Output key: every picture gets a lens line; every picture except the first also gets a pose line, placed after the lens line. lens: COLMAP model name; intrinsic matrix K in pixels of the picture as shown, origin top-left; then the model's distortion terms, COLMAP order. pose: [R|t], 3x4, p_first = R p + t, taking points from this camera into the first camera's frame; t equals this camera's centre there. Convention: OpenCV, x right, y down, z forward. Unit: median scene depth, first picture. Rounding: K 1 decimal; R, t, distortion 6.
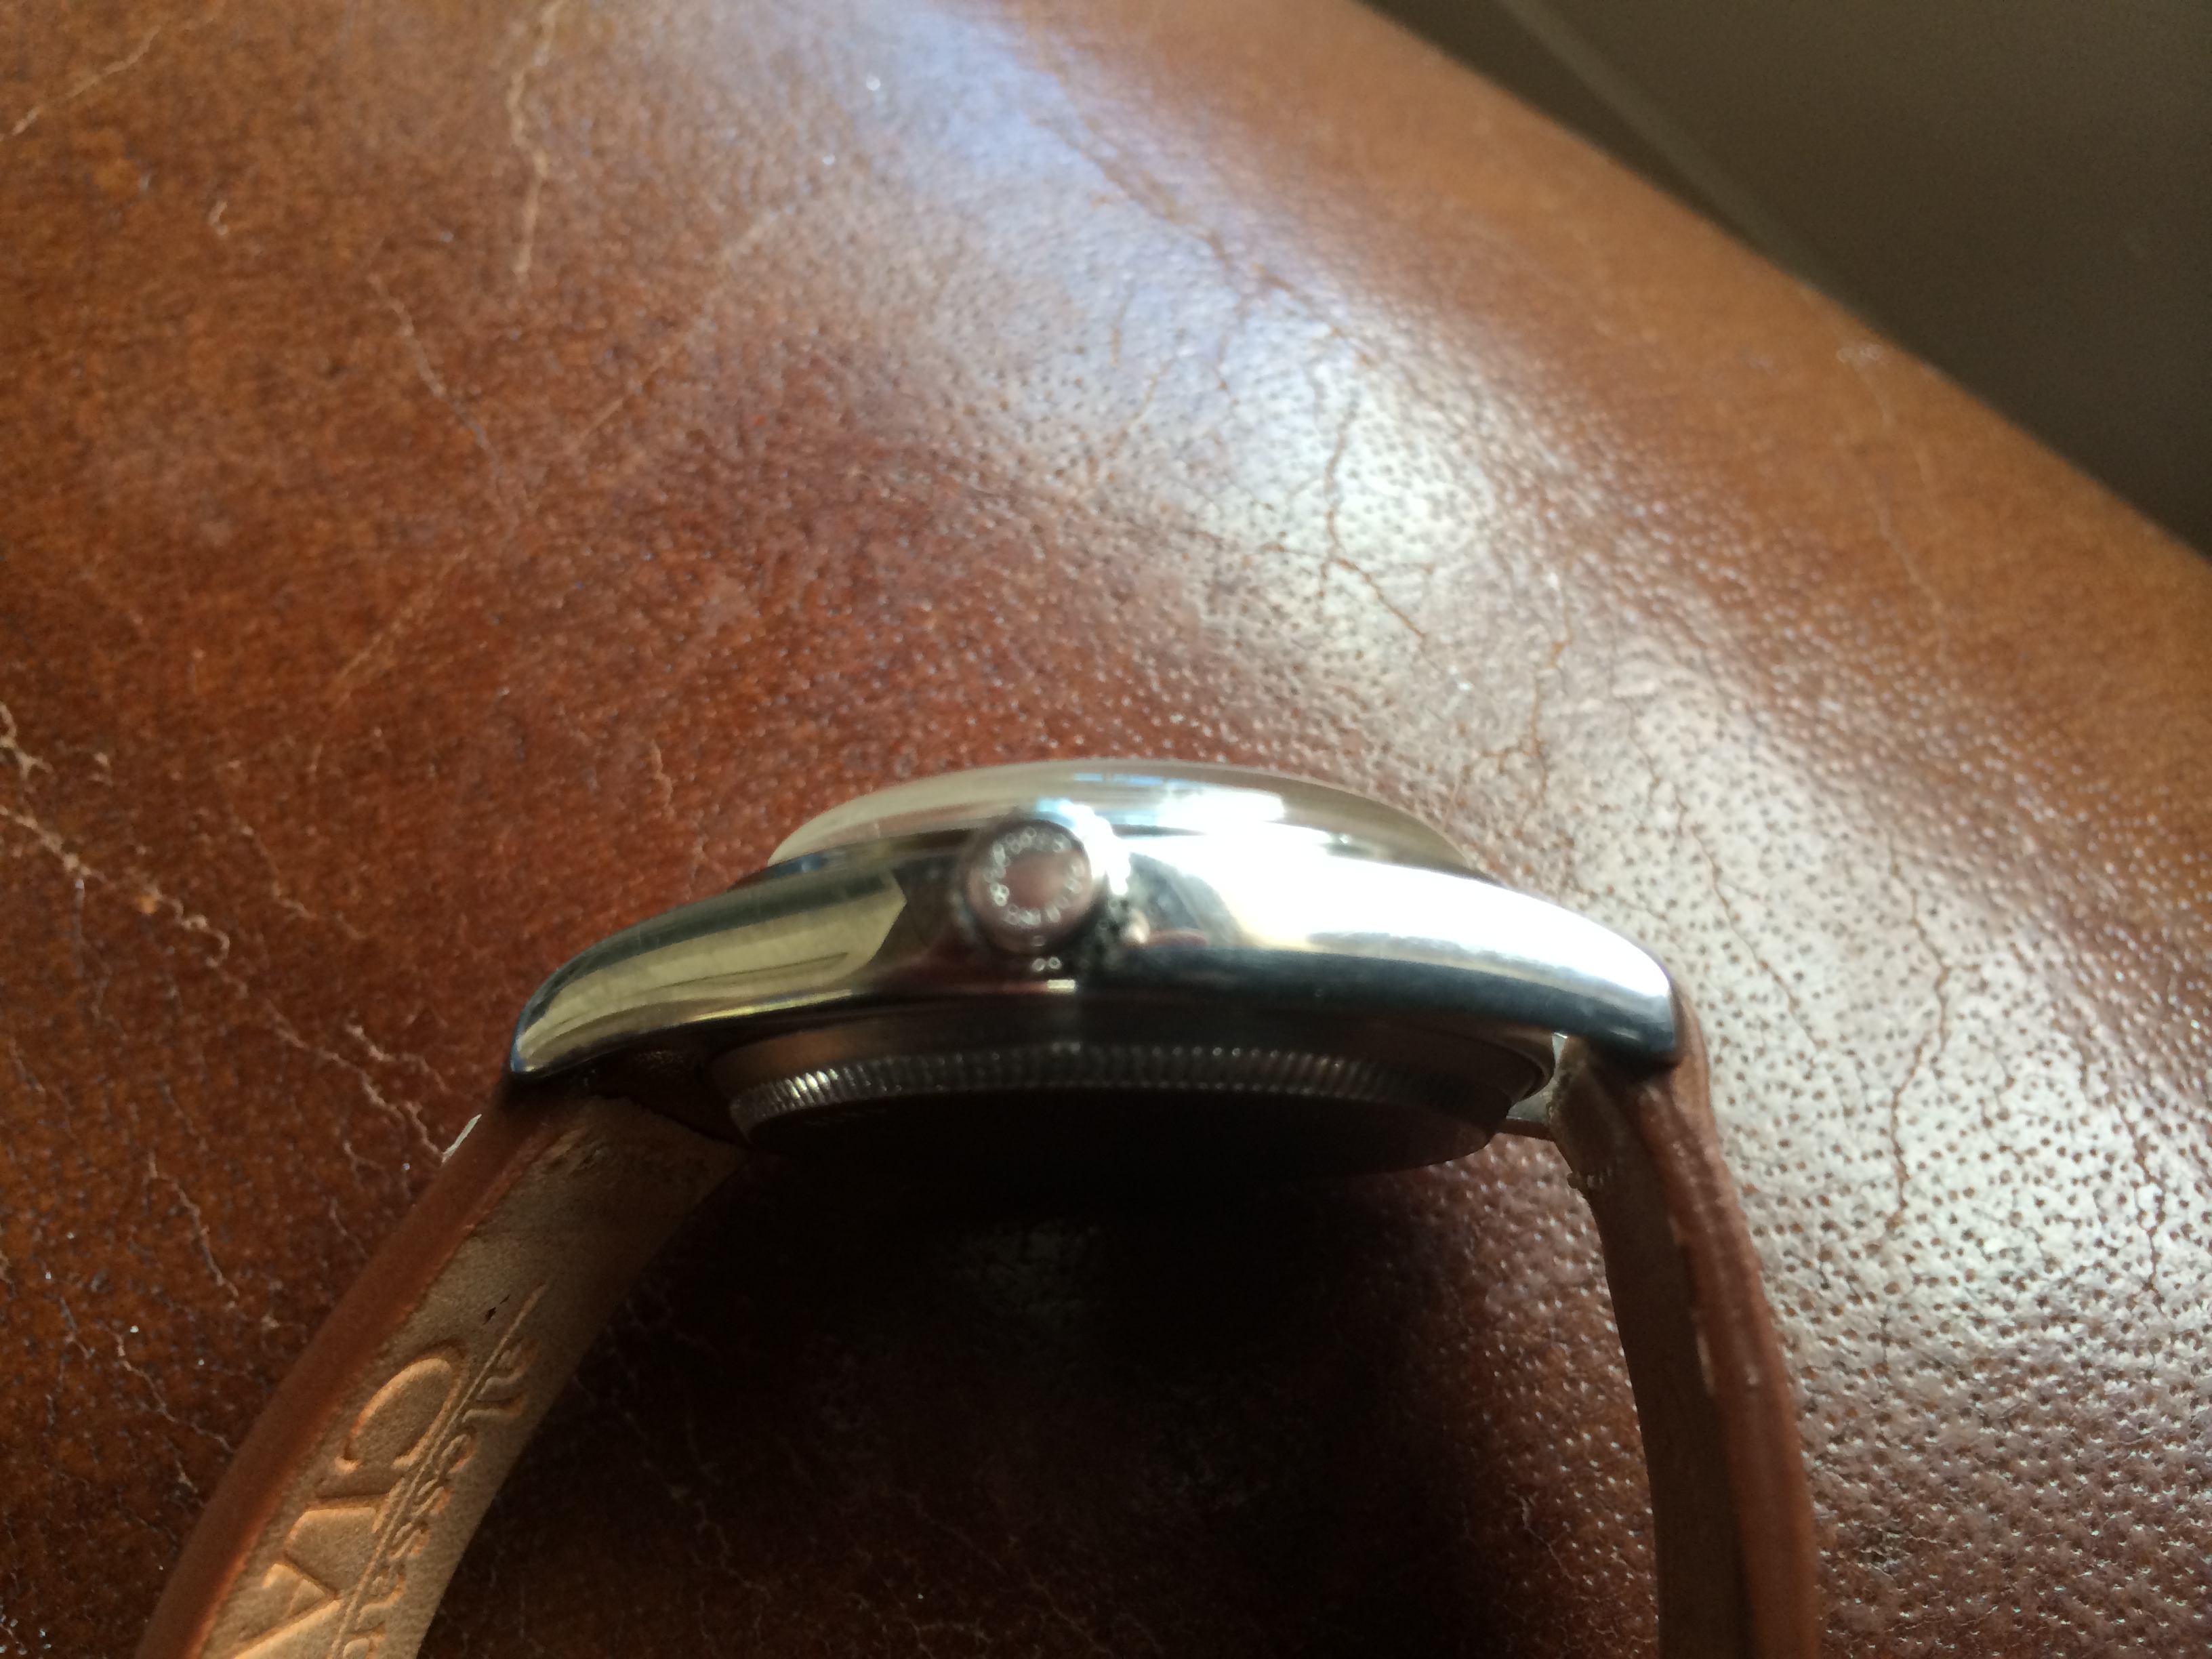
lens RADIAL K [[1928.6, 0, 1106.0], [0, 1928.6, 829.5], [0, 0, 1]] dist [0.000099, -0.056204]
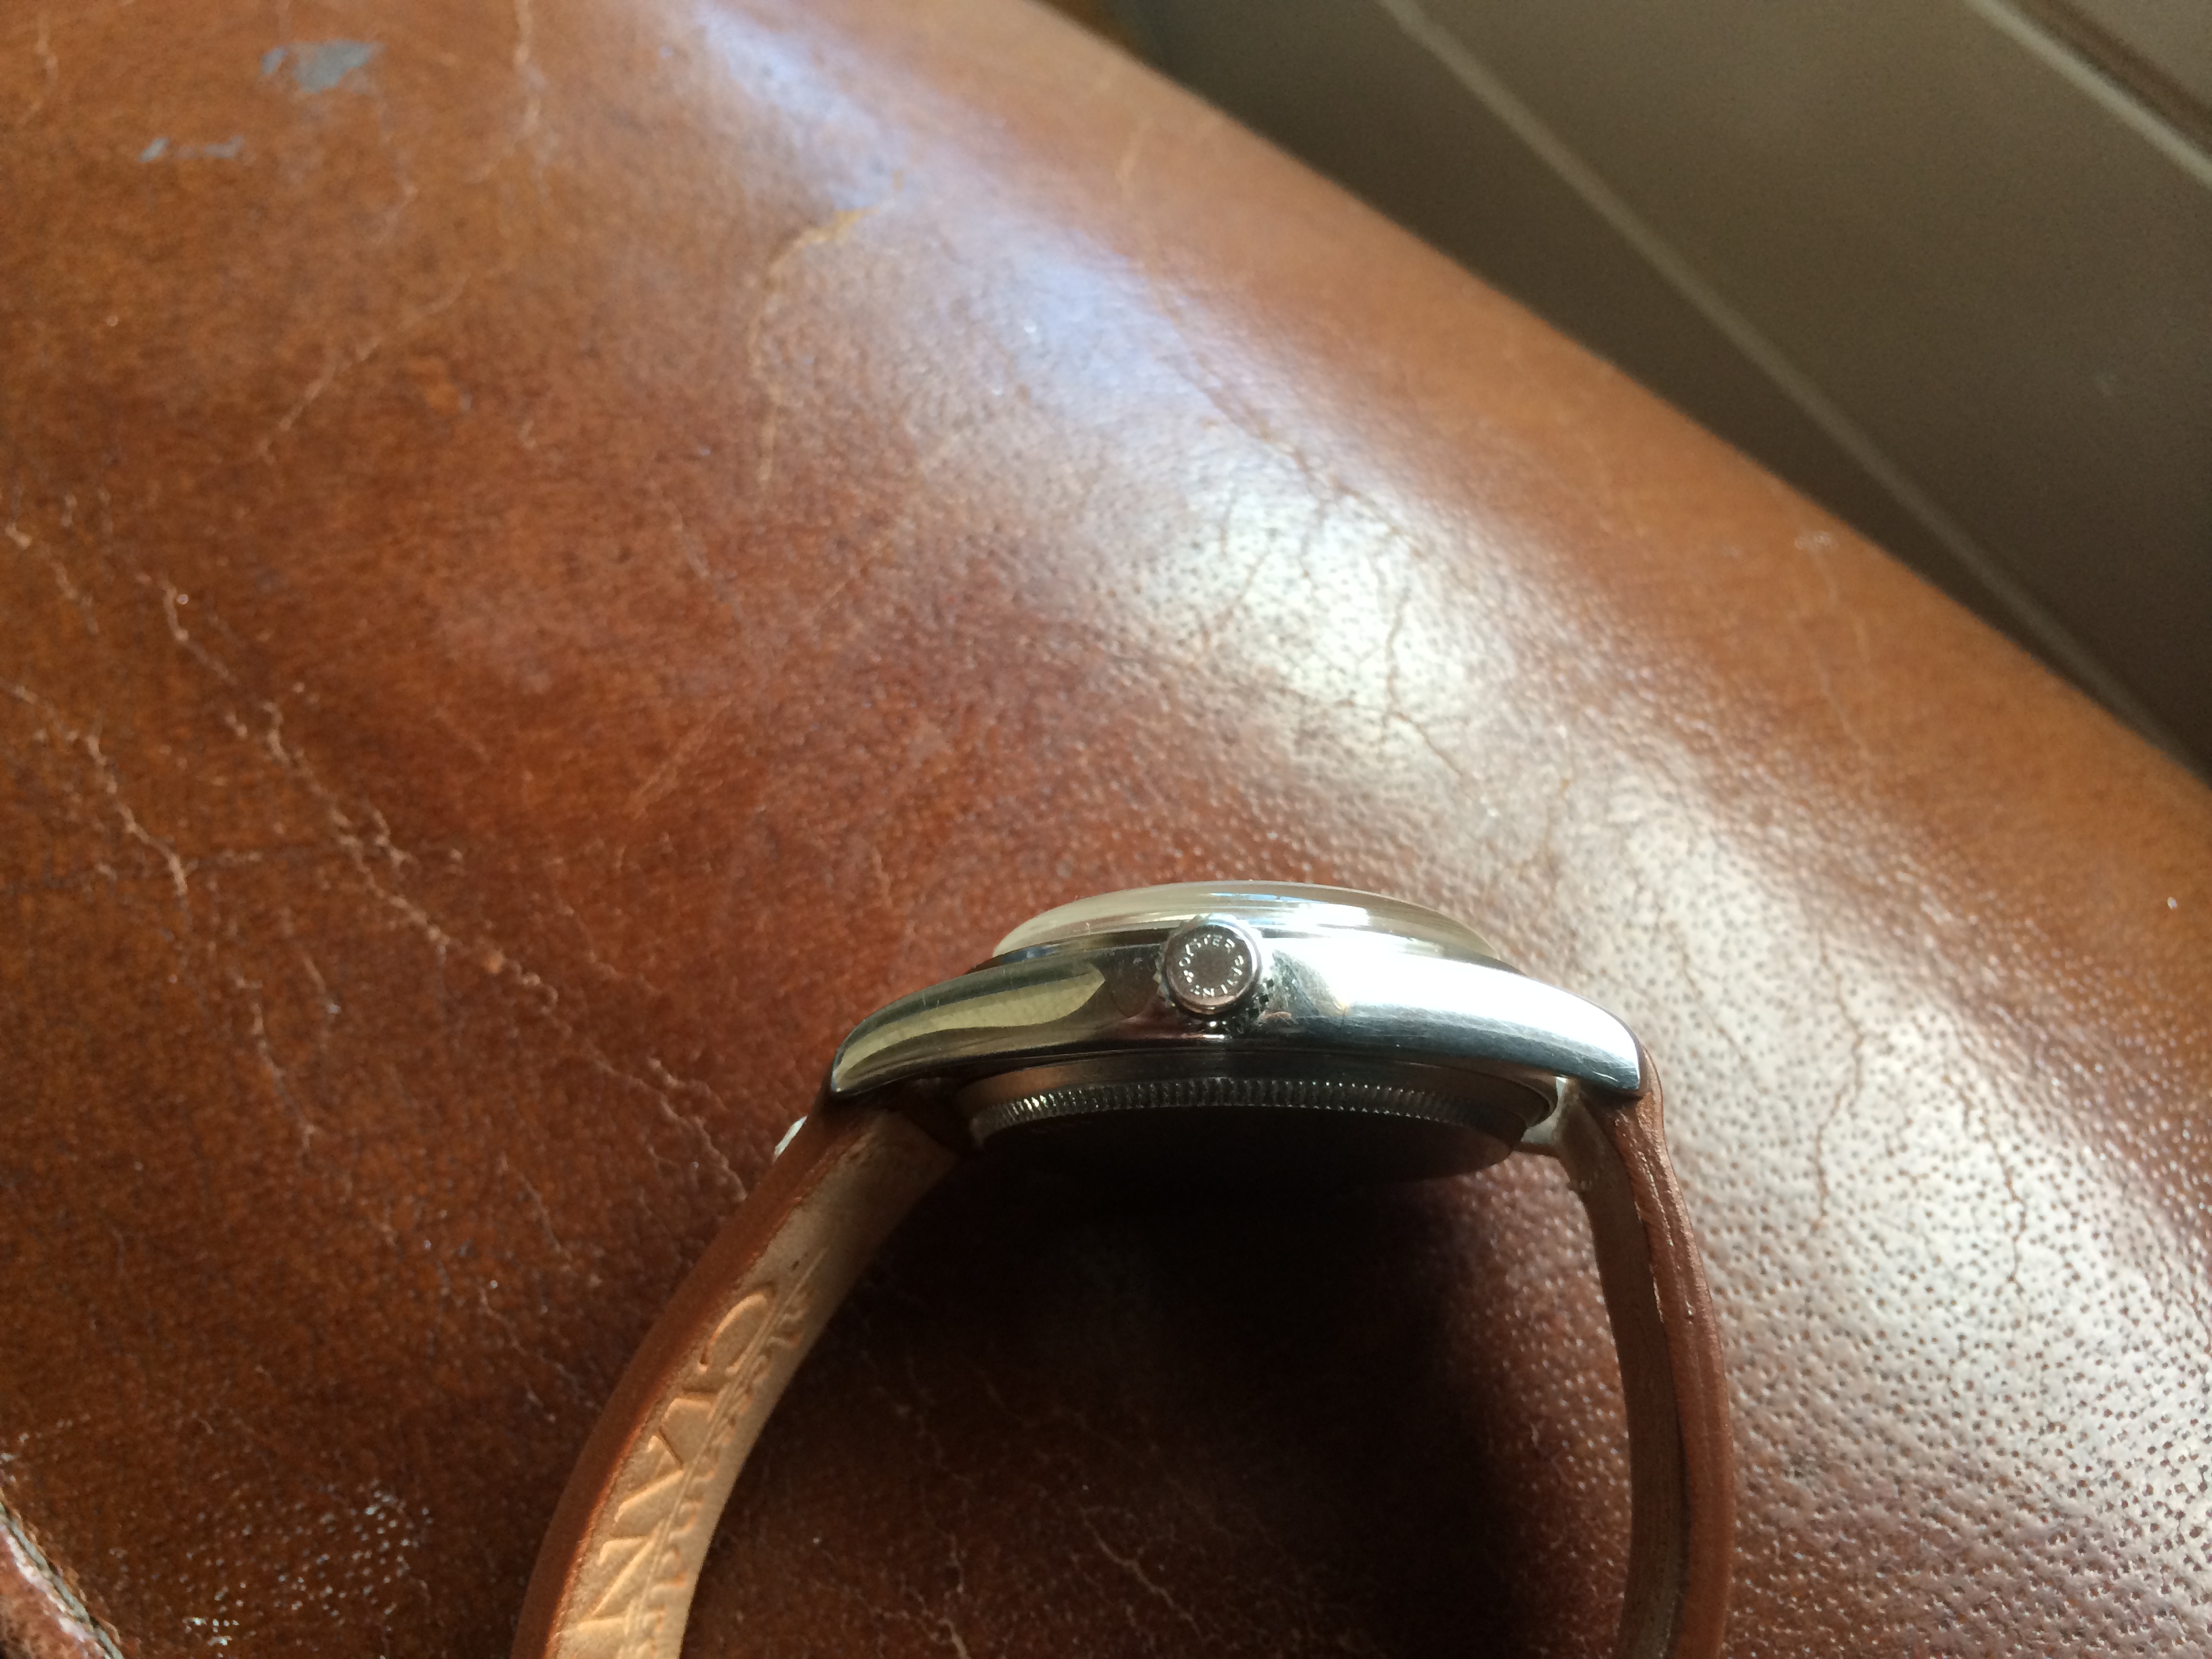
lens RADIAL K [[1945.7, 0, 1061.0], [0, 1945.7, 837.2], [0, 0, 1]] dist [0.003136, -0.006093]
pose [[0.999499, 0.012572, -0.029063, -0.068765], [-0.013227, 0.999661, -0.022435, -0.024615], [0.028771, 0.022808, 0.999326, -0.329066]]
